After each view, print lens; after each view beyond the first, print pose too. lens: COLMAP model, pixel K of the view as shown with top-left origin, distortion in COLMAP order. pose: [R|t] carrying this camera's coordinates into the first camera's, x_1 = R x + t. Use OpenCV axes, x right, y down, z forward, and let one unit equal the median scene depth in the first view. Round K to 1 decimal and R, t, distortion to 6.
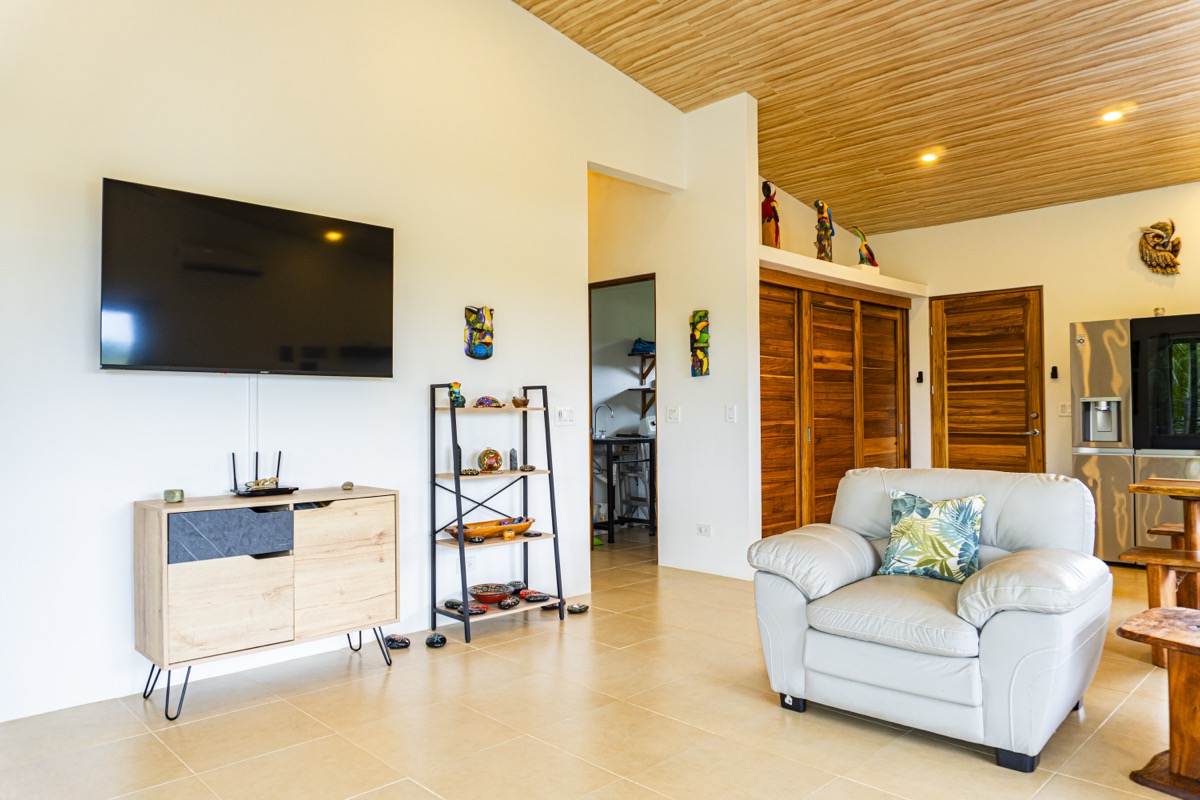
lens RADIAL K [[813.1, 0, 602.1], [0, 813.1, 403.3], [0, 0, 1]] dist [-0.010749, -0.004864]
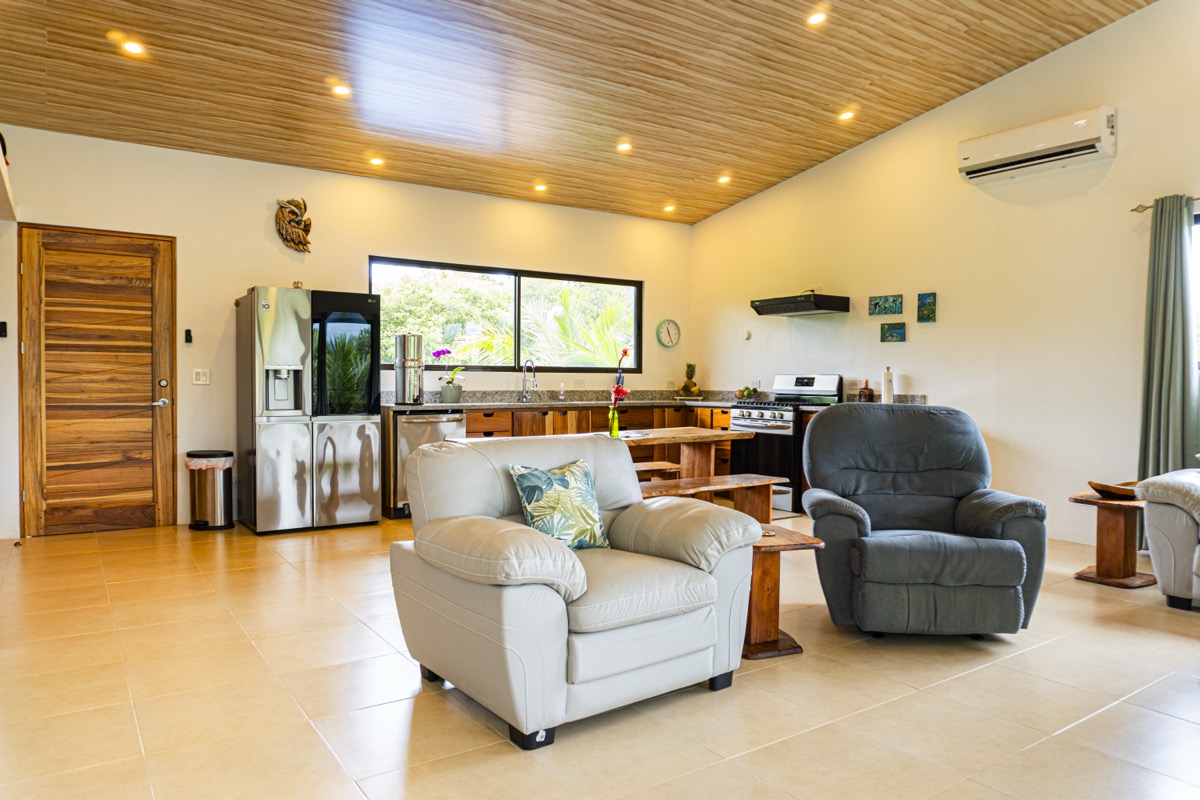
lens RADIAL K [[813.1, 0, 603.6], [0, 813.1, 402.2], [0, 0, 1]] dist [-0.010749, -0.004864]
pose [[0.175695, -0.014258, 0.984341, -0.275068], [-0.019137, 0.999657, 0.017895, 0.011717], [-0.984259, -0.021981, 0.175361, 0.412534]]
